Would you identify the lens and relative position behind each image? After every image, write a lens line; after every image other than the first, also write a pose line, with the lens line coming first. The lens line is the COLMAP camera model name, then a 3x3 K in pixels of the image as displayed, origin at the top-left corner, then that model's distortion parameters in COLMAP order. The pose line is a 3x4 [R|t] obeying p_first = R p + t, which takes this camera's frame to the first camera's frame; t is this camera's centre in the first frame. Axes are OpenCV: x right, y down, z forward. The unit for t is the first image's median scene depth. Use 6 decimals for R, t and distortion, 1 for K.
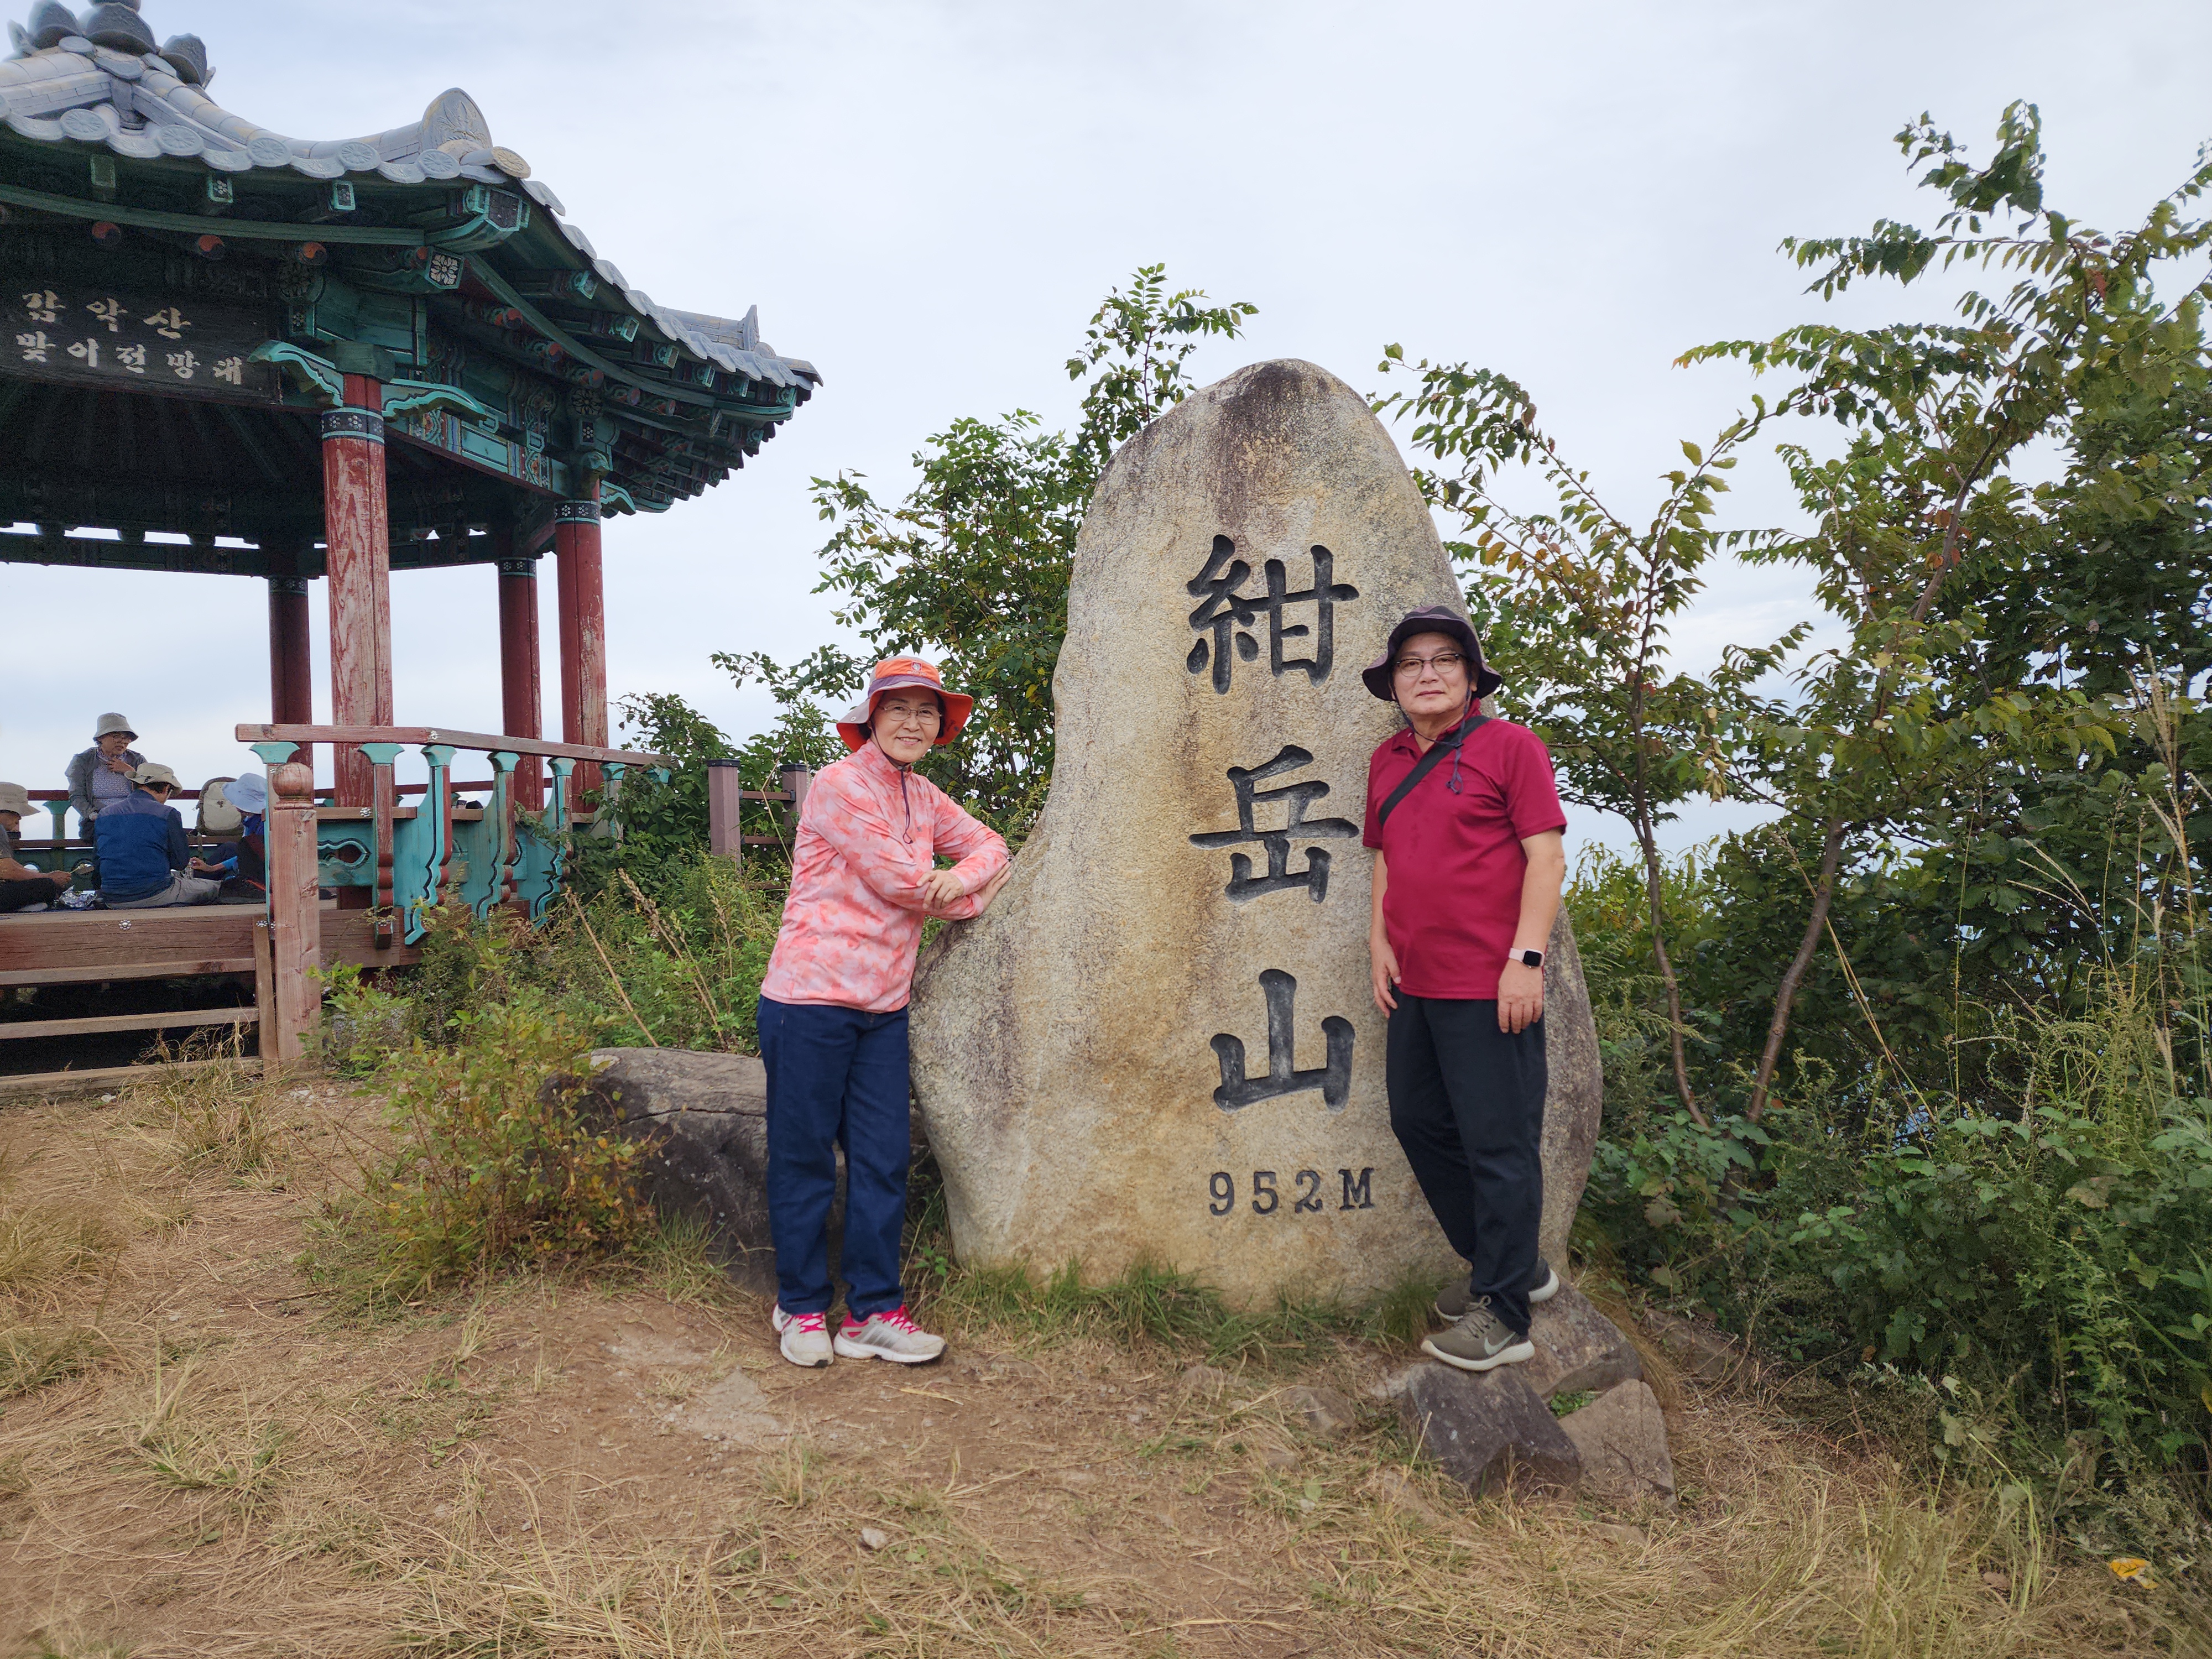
lens RADIAL K [[1474.1, 0, 1097.2], [0, 1474.1, 834.4], [0, 0, 1]] dist [0.064839, -0.055092]
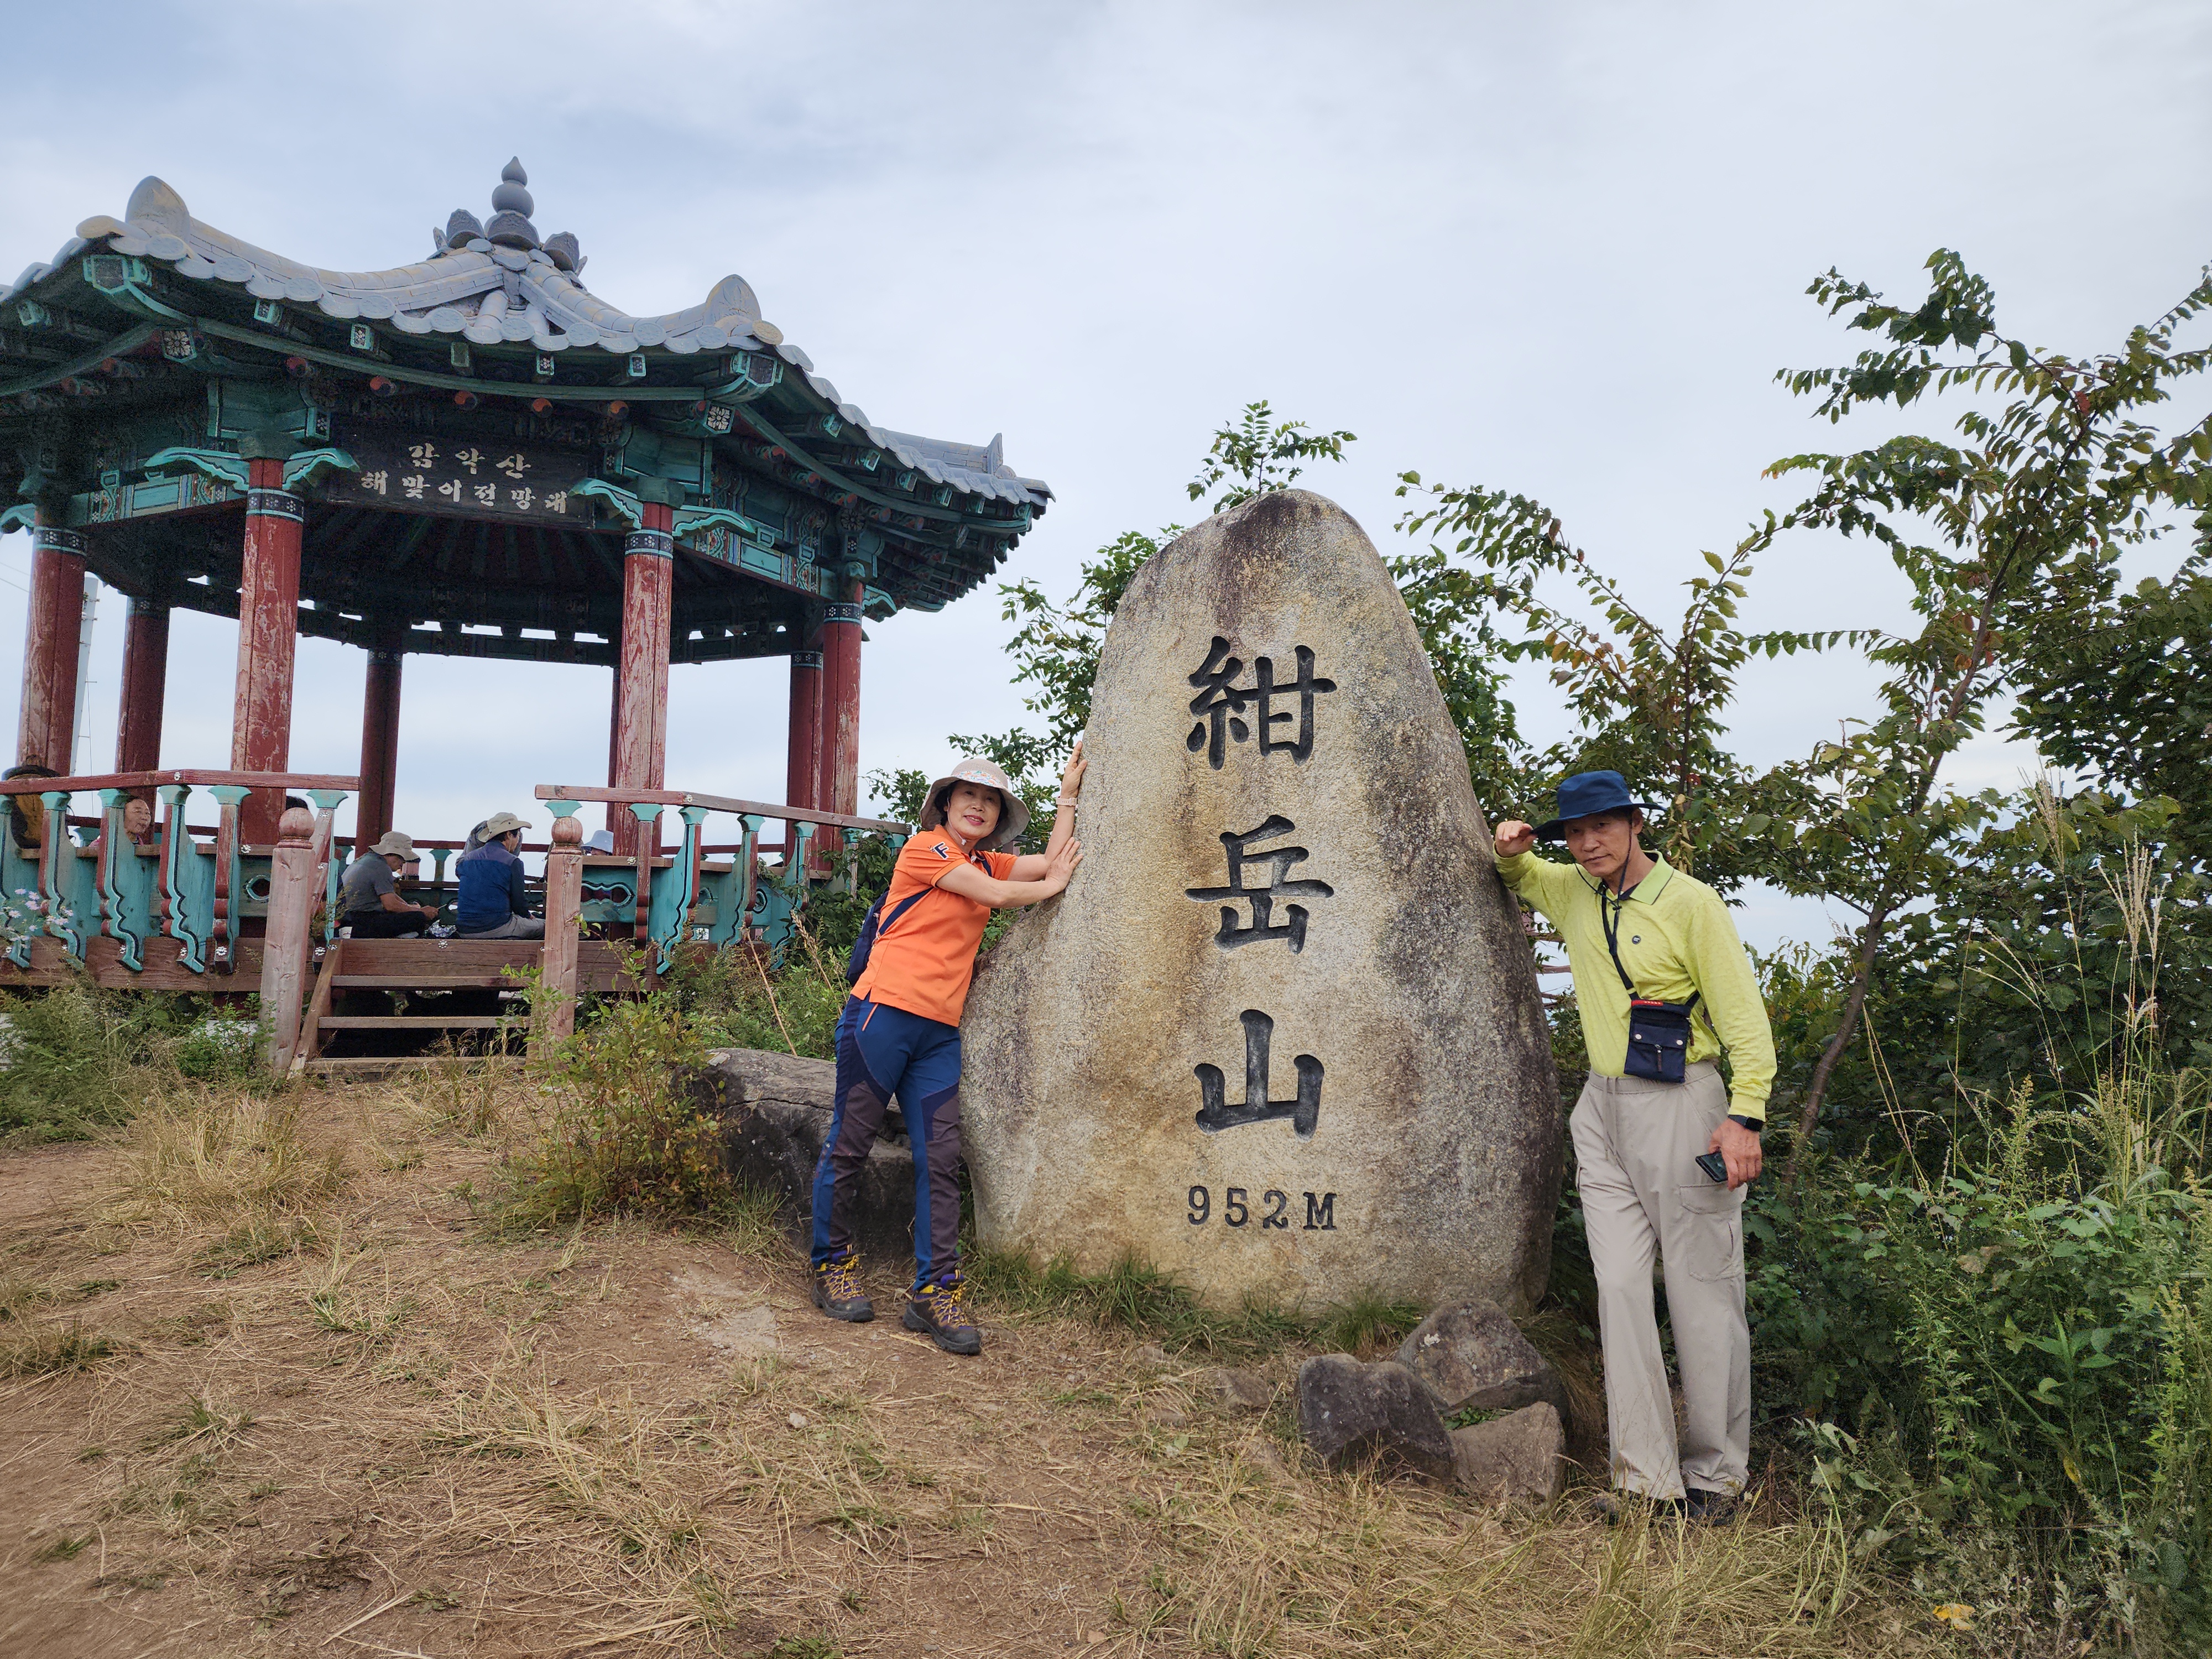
lens RADIAL K [[1474.1, 0, 1124.2], [0, 1474.1, 805.9], [0, 0, 1]] dist [0.064839, -0.055092]
pose [[0.977717, 0.026840, -0.208203, 0.220866], [-0.043341, 0.996233, -0.075103, 0.020676], [0.205403, 0.082453, 0.975198, -0.130905]]
